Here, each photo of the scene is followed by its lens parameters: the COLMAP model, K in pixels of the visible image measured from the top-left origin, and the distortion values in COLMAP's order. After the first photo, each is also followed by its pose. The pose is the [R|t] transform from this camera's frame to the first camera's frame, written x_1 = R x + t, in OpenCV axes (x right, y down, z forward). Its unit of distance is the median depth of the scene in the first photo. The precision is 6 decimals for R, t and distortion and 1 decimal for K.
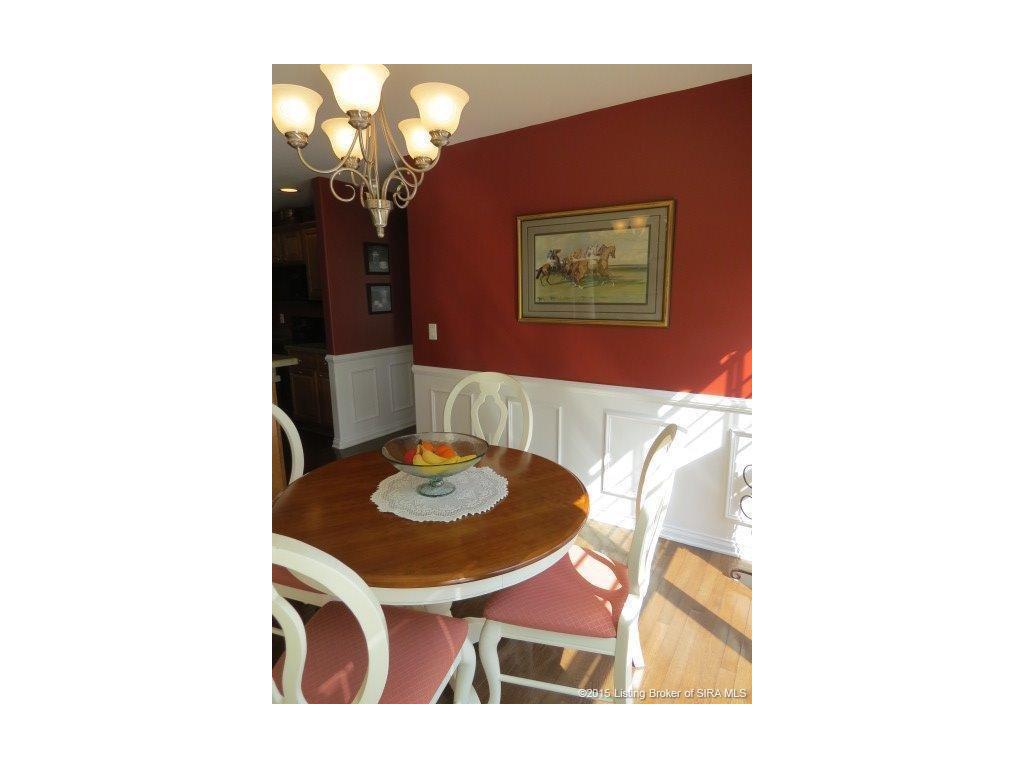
lens RADIAL K [[455.7, 0, 515.4], [0, 455.7, 381.4], [0, 0, 1]] dist [-0.018567, 0.000001]
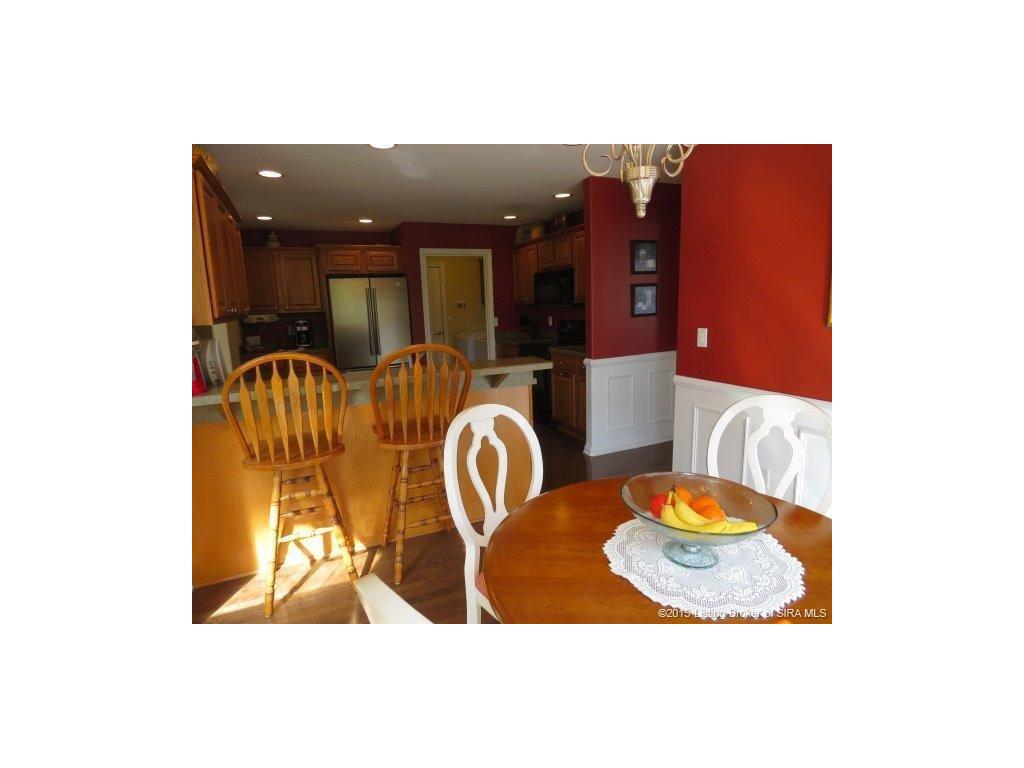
lens RADIAL K [[455.7, 0, 510.2], [0, 455.7, 386.0], [0, 0, 1]] dist [-0.018567, 0.000001]
pose [[0.839387, 0.074295, -0.538432, -0.019870], [-0.071658, 0.997094, 0.025872, -0.015291], [0.538789, 0.016867, 0.842272, 0.098955]]
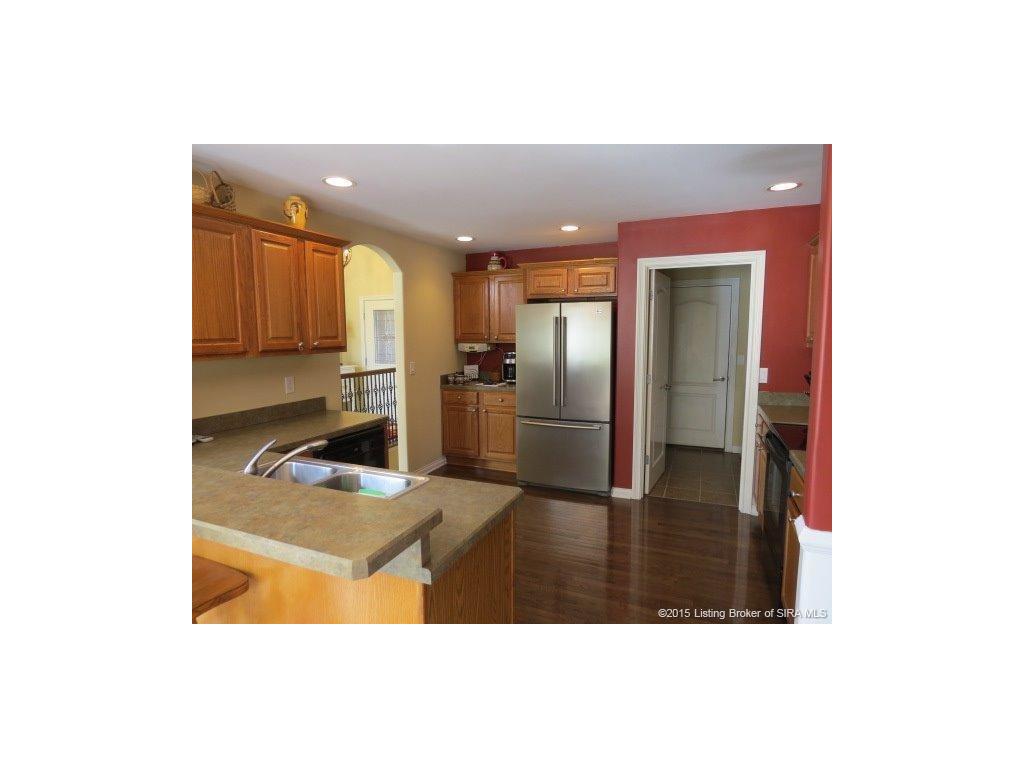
lens RADIAL K [[455.7, 0, 509.4], [0, 455.7, 379.4], [0, 0, 1]] dist [-0.018567, 0.000001]
pose [[0.170575, 0.104981, -0.979736, -0.146353], [-0.179575, 0.980968, 0.073848, -0.178996], [0.968843, 0.163340, 0.186180, 0.828857]]
